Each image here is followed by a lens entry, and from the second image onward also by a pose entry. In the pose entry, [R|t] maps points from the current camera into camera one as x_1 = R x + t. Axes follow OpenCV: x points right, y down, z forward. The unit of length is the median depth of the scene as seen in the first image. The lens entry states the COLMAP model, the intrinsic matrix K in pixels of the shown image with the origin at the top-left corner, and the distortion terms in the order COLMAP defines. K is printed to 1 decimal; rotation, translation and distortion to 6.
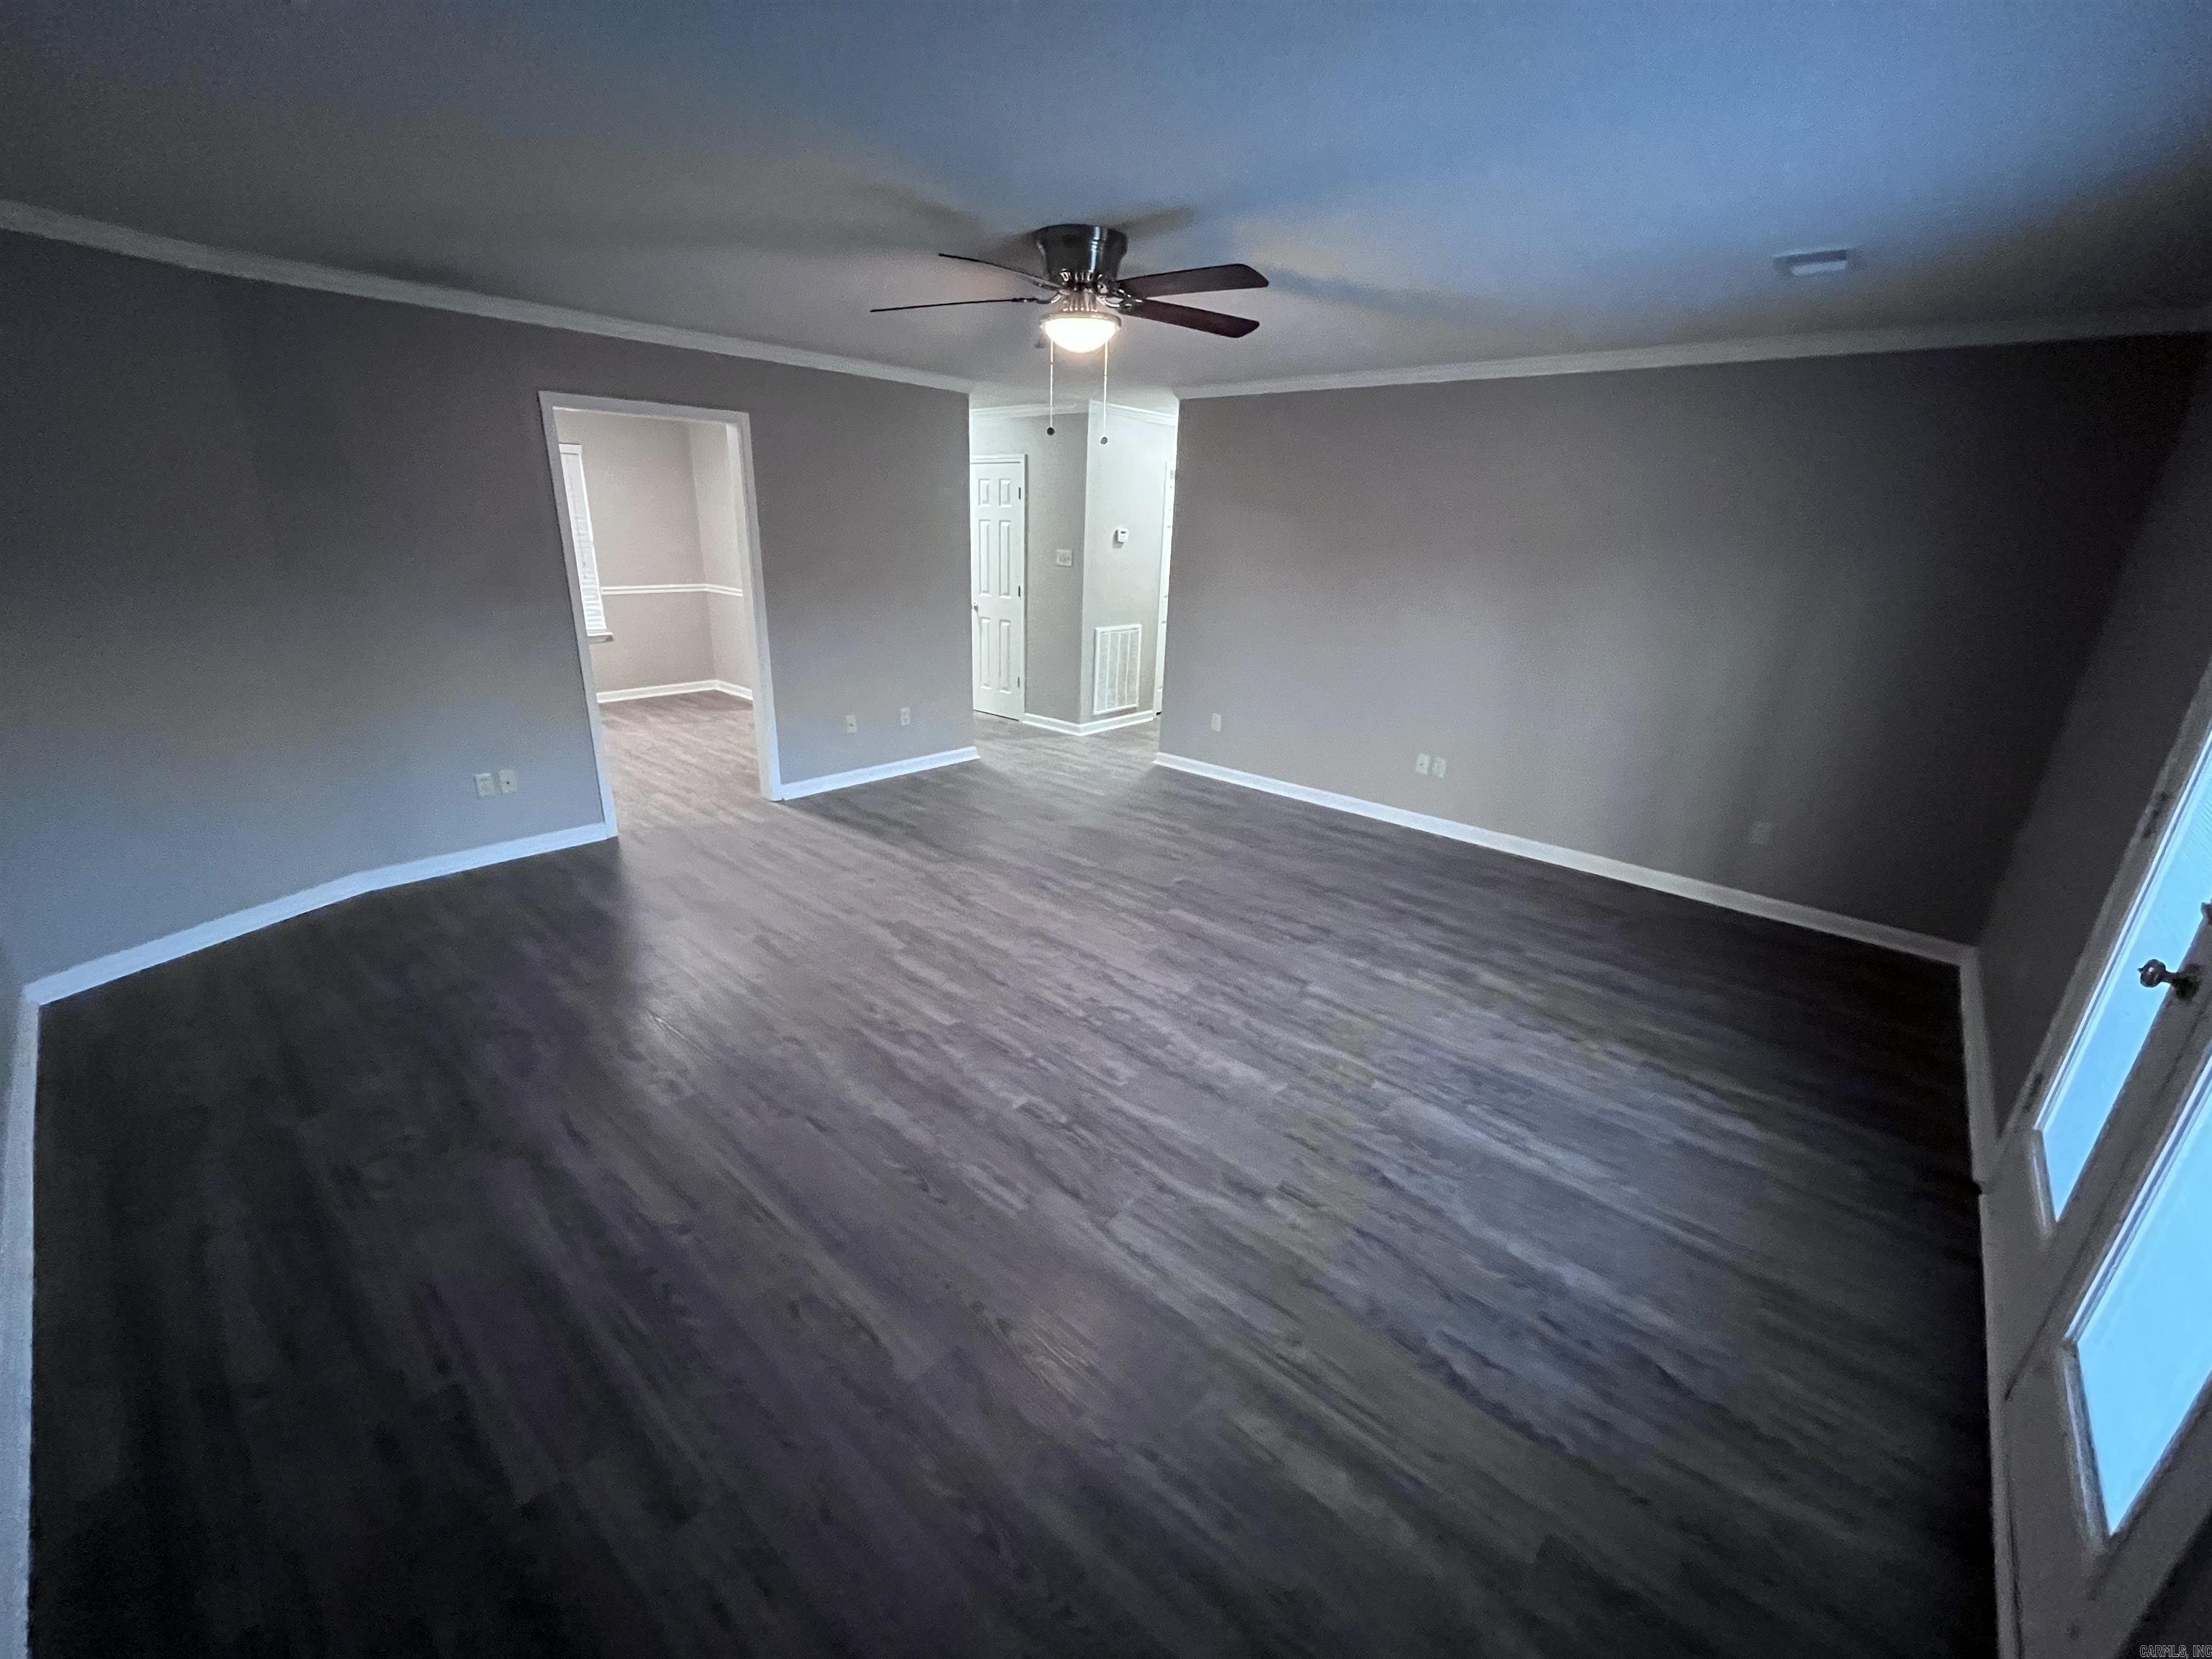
lens RADIAL K [[889.7, 0, 1104.7], [0, 889.7, 834.8], [0, 0, 1]] dist [-0.007653, -0.000424]
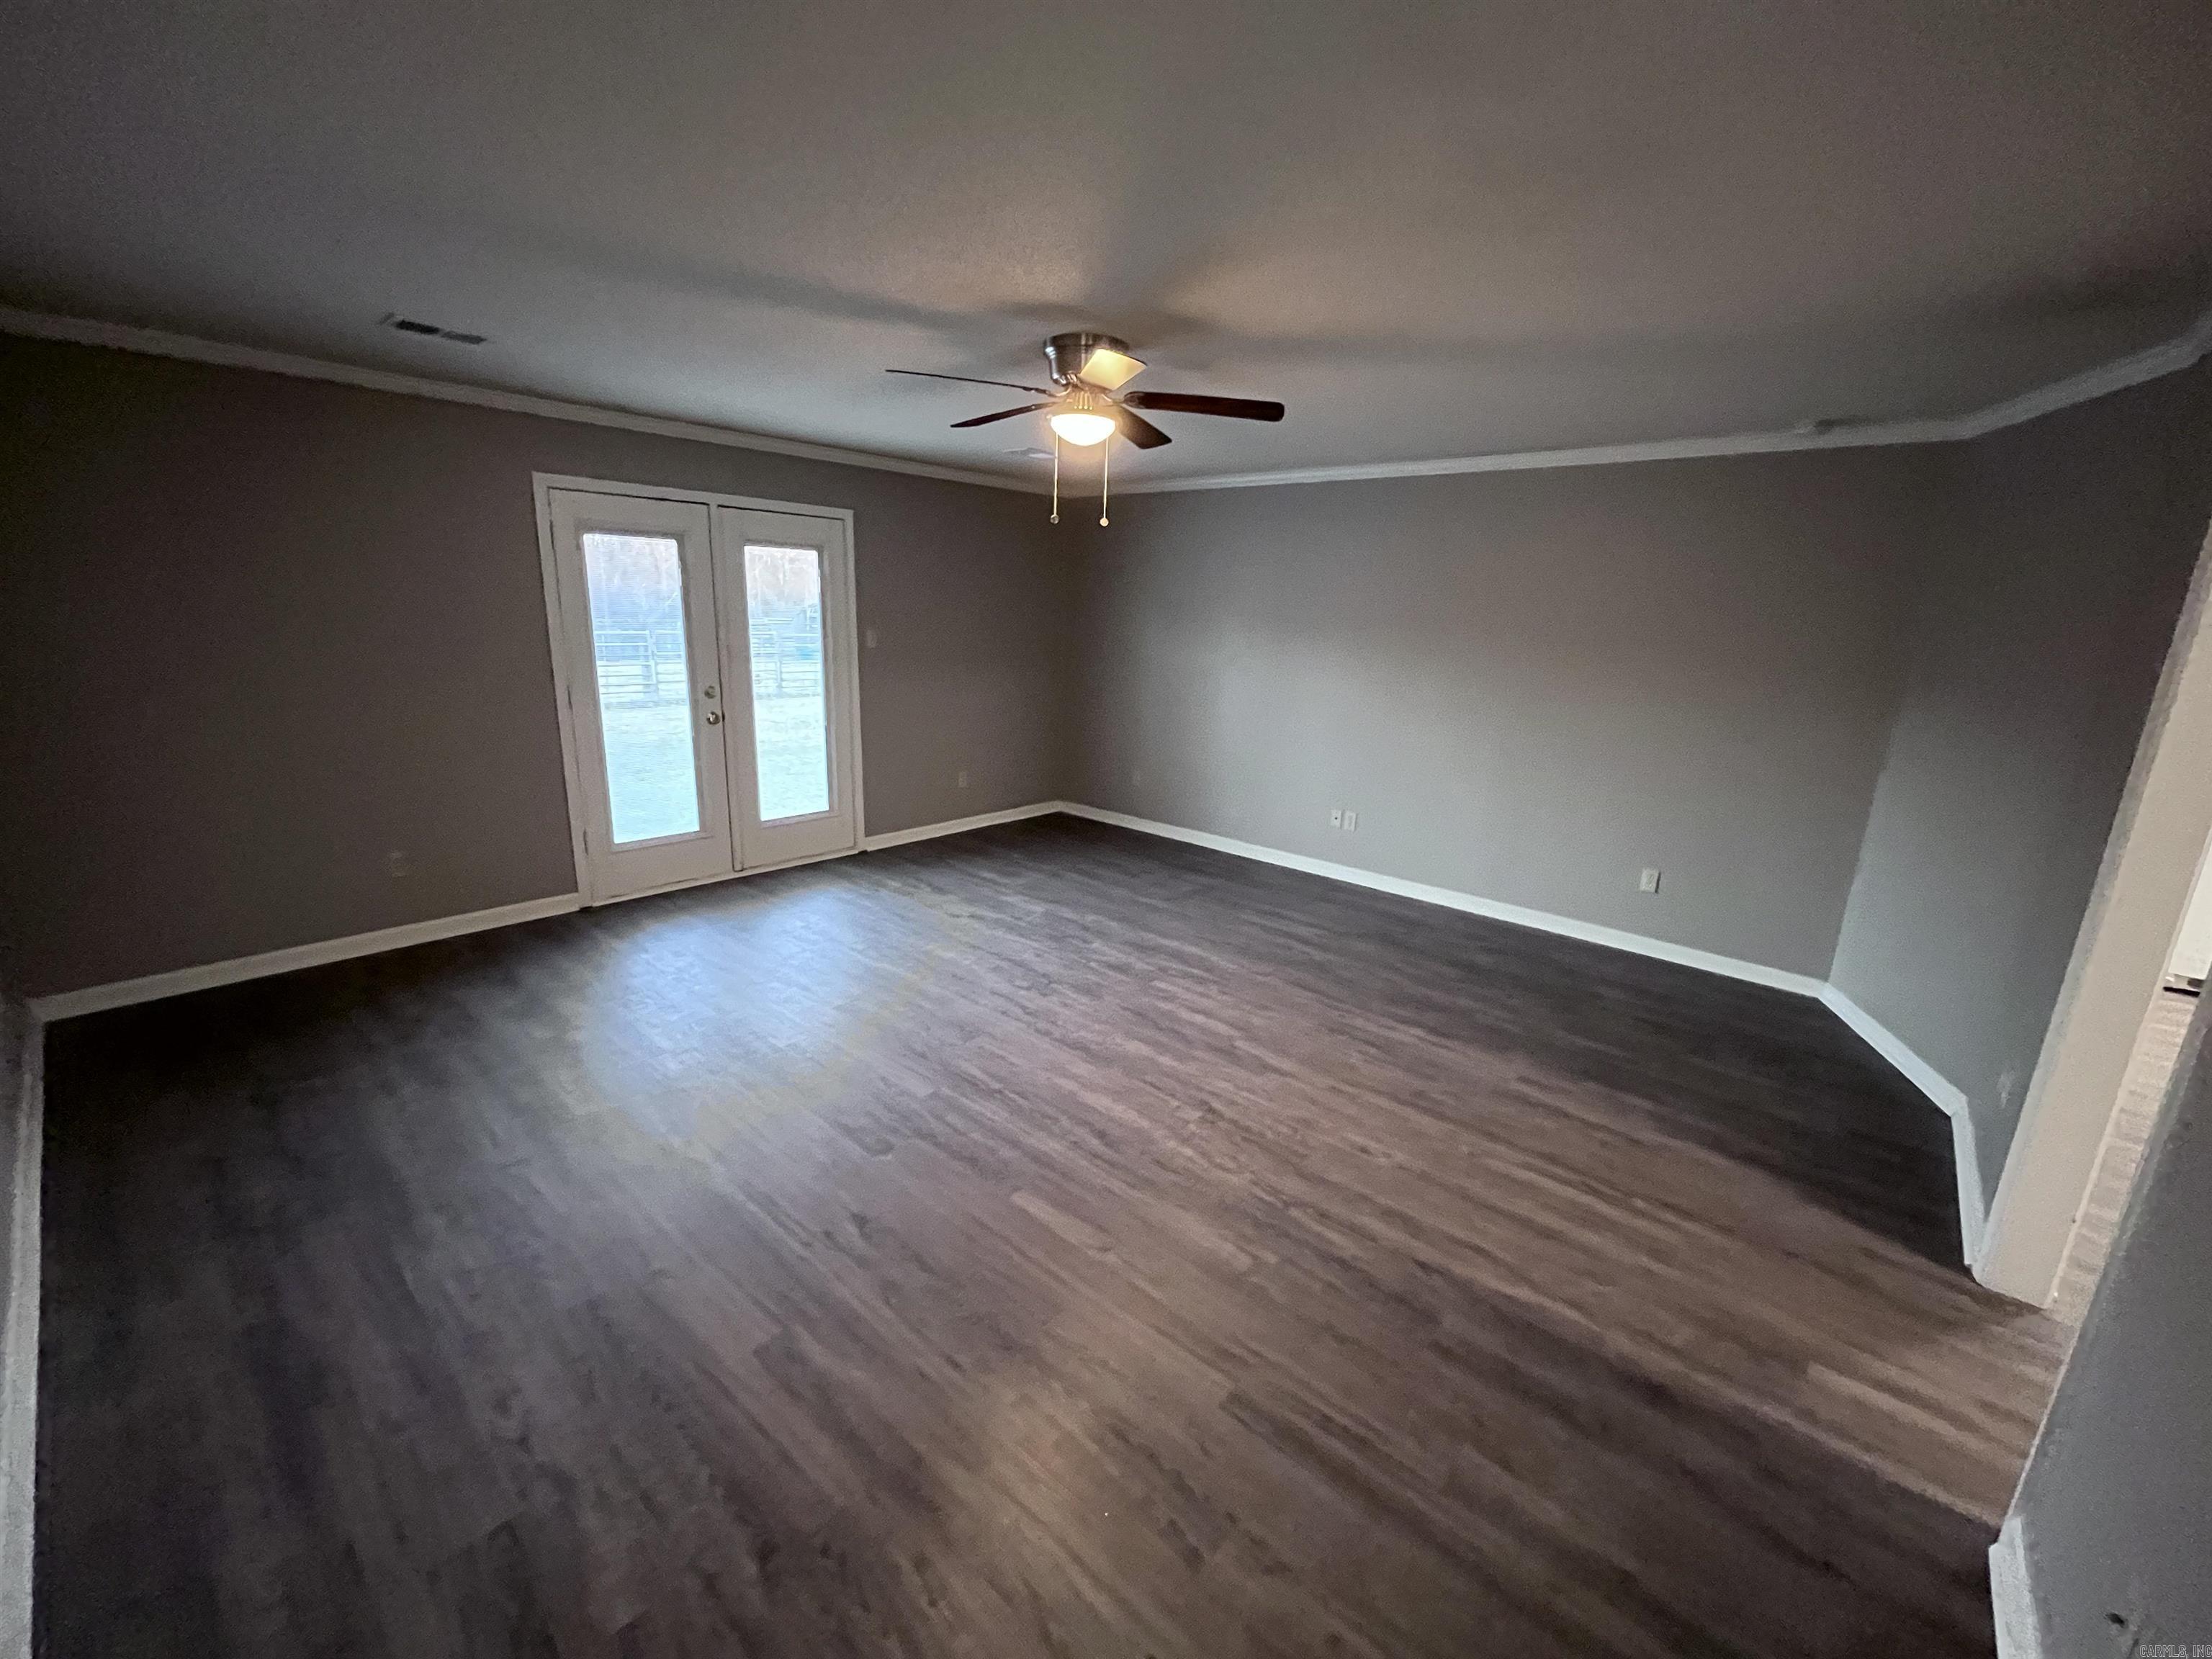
lens RADIAL K [[889.7, 0, 1104.7], [0, 889.7, 834.8], [0, 0, 1]] dist [-0.007653, -0.000424]
pose [[-0.997680, -0.064775, -0.020951, -0.049704], [-0.065464, 0.828332, 0.556400, -0.587798], [-0.018687, 0.556481, -0.830650, 1.682018]]
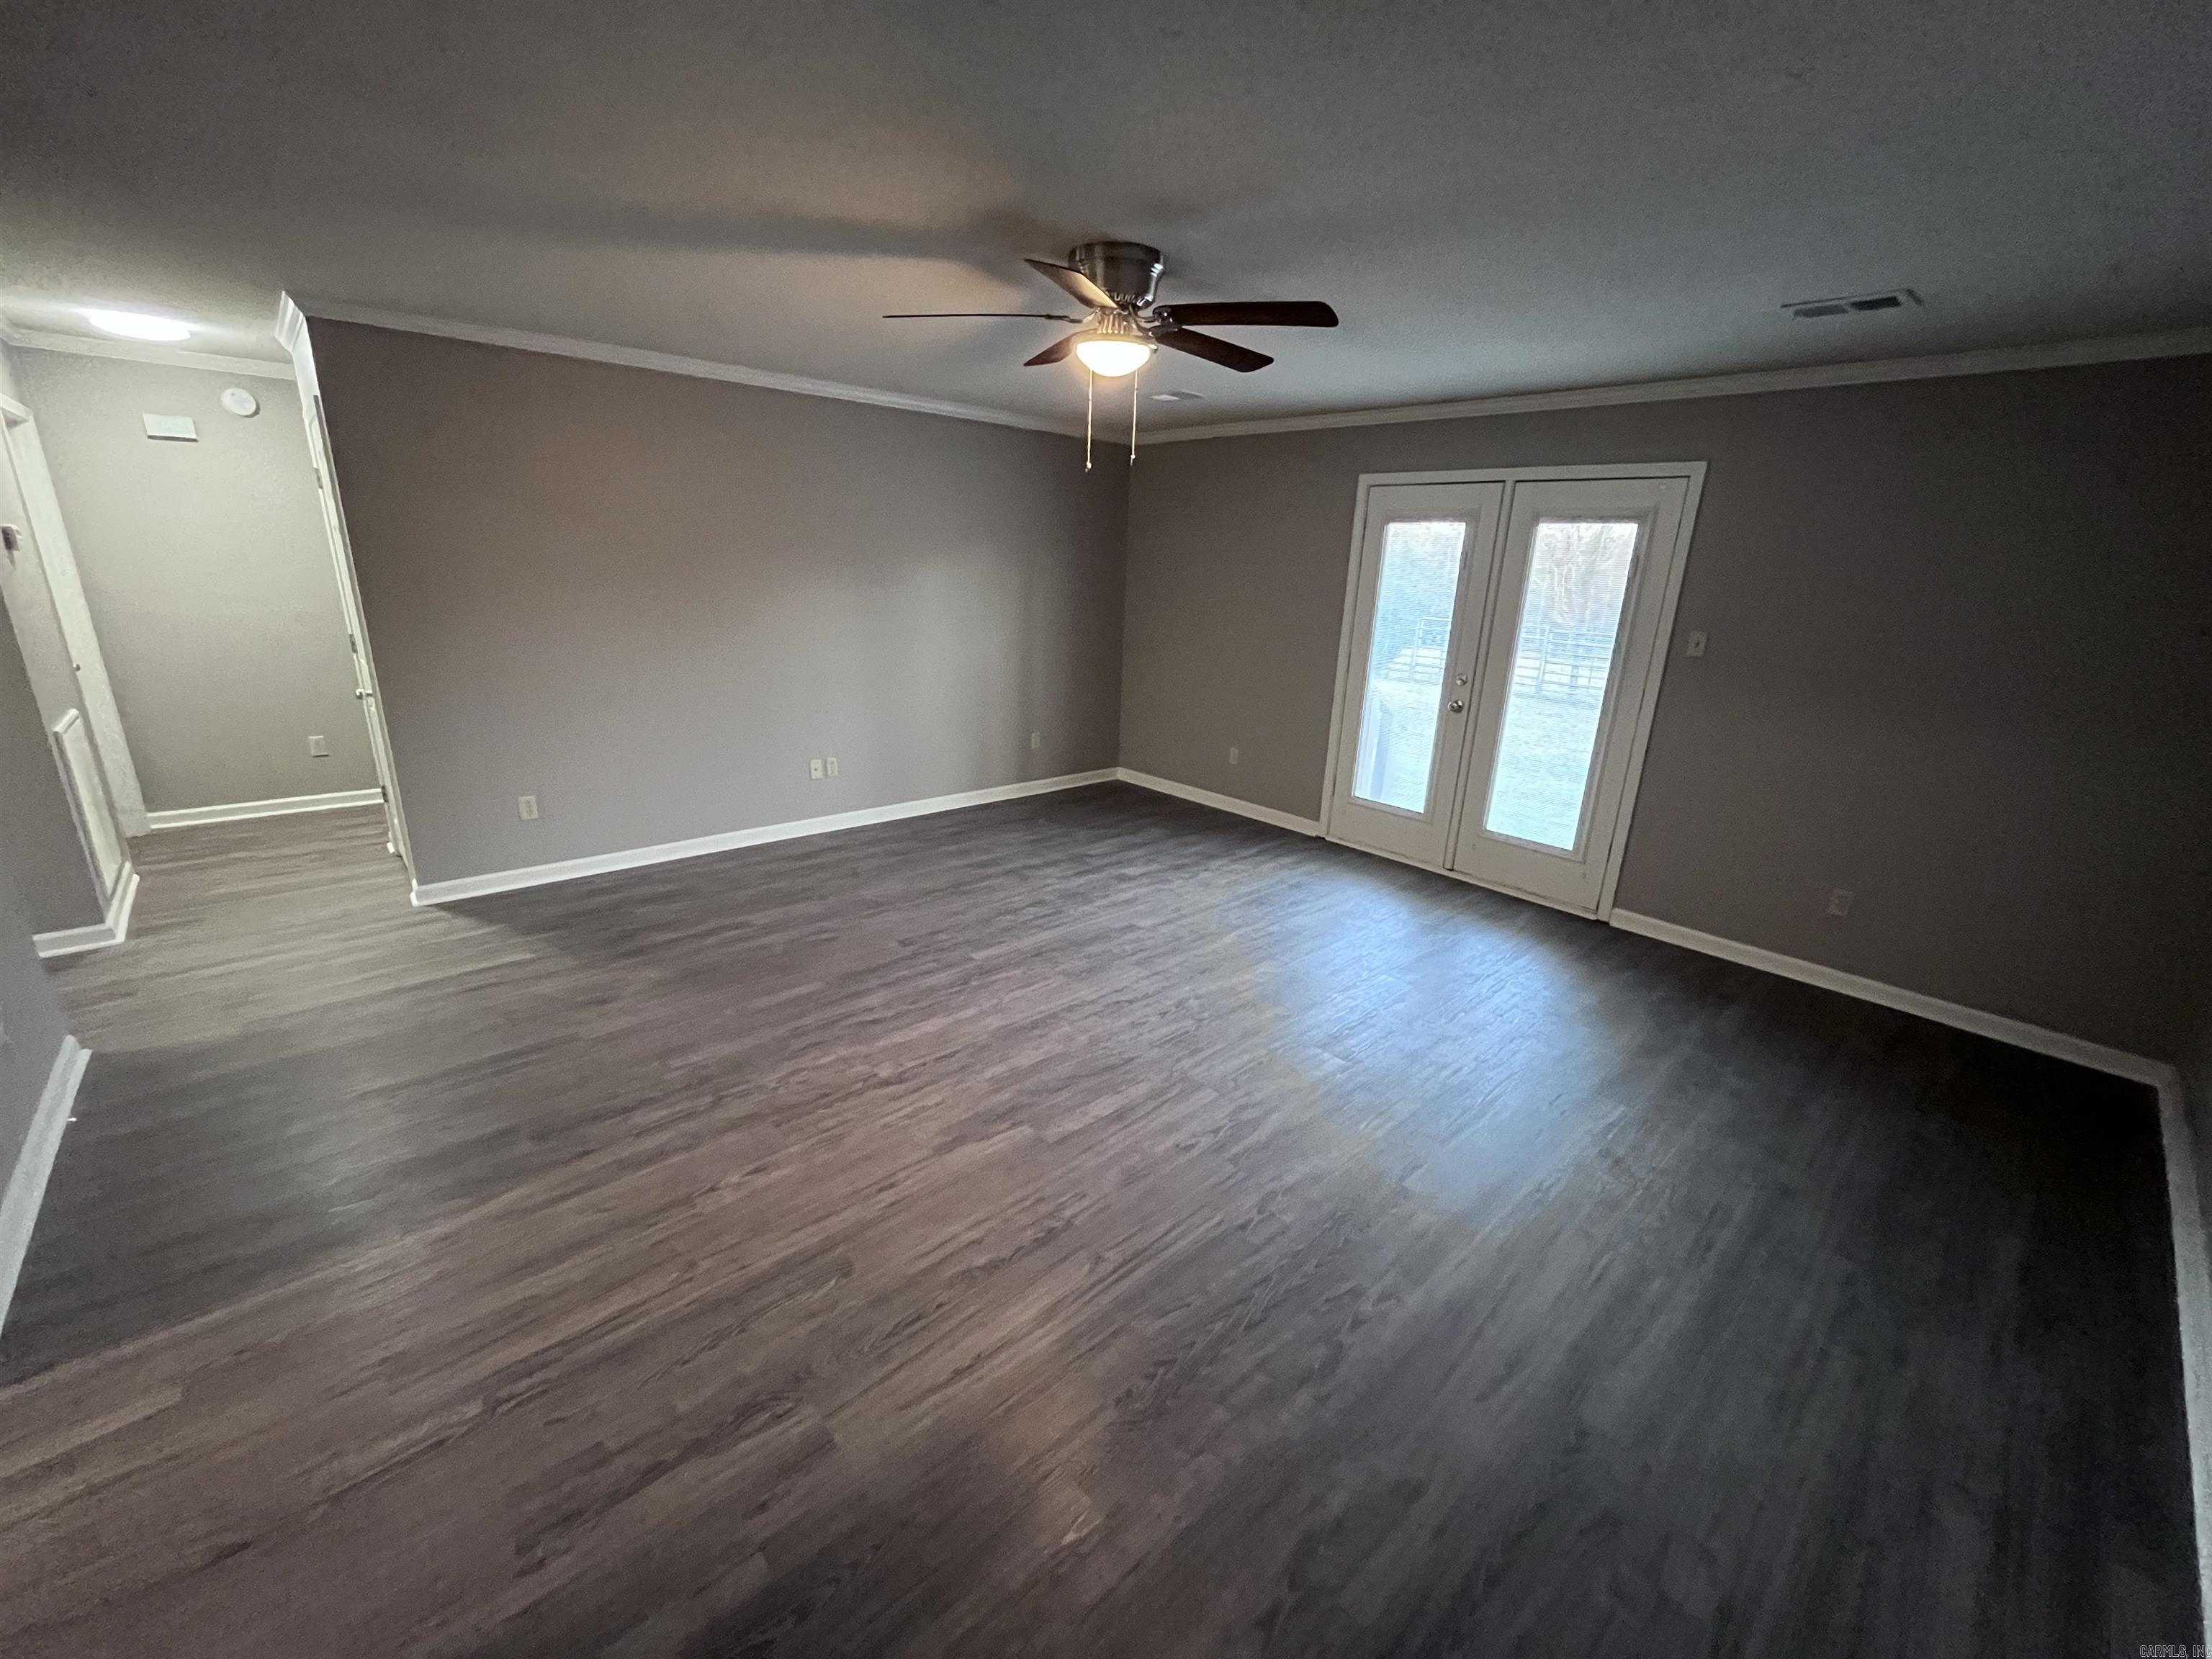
lens RADIAL K [[890.9, 0, 1100.2], [0, 890.9, 832.3], [0, 0, 1]] dist [-0.000526, -0.000338]
pose [[0.105900, -0.322725, 0.940550, -0.842428], [0.296642, 0.913053, 0.279890, -0.289960], [-0.949099, 0.249366, 0.192426, 0.740088]]
